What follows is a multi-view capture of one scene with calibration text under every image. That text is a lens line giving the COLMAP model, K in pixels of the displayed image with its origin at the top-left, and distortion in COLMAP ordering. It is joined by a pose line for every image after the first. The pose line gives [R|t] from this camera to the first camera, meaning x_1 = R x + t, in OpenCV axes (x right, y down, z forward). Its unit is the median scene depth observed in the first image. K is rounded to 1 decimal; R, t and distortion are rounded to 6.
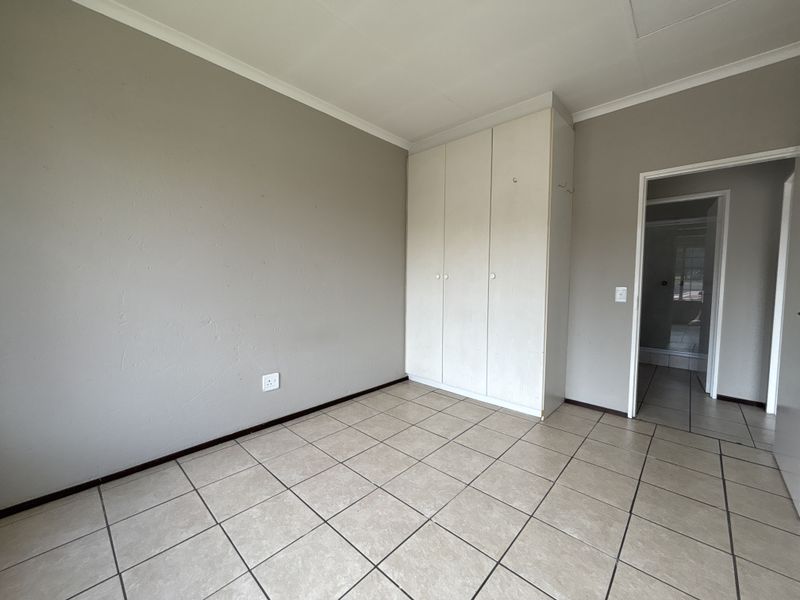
lens RADIAL K [[321.5, 0, 400.4], [0, 321.5, 297.0], [0, 0, 1]] dist [-0.001515, -0.000031]
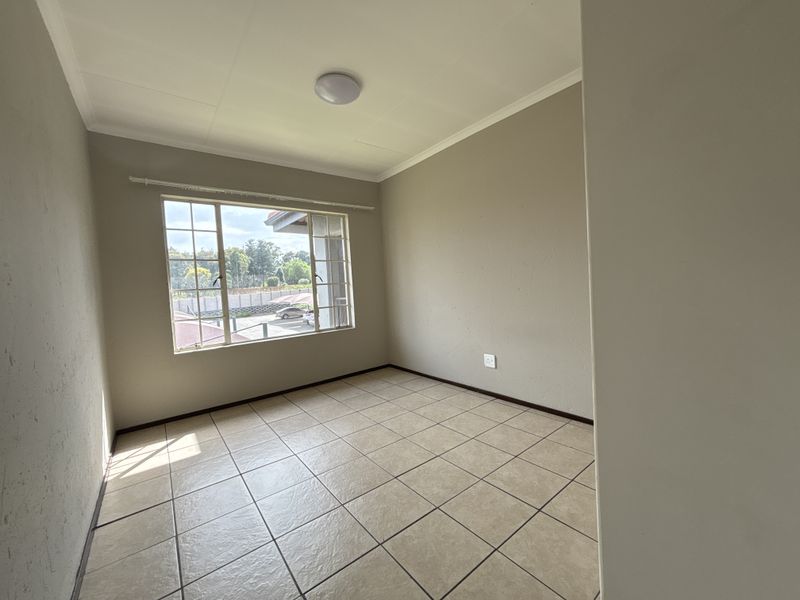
lens RADIAL K [[321.5, 0, 400.4], [0, 321.5, 297.0], [0, 0, 1]] dist [-0.001515, -0.000031]
pose [[-0.157959, 0.037203, -0.986745, 0.900201], [-0.007015, 0.999223, 0.038797, -0.031742], [0.987421, 0.013051, -0.157575, 0.866055]]
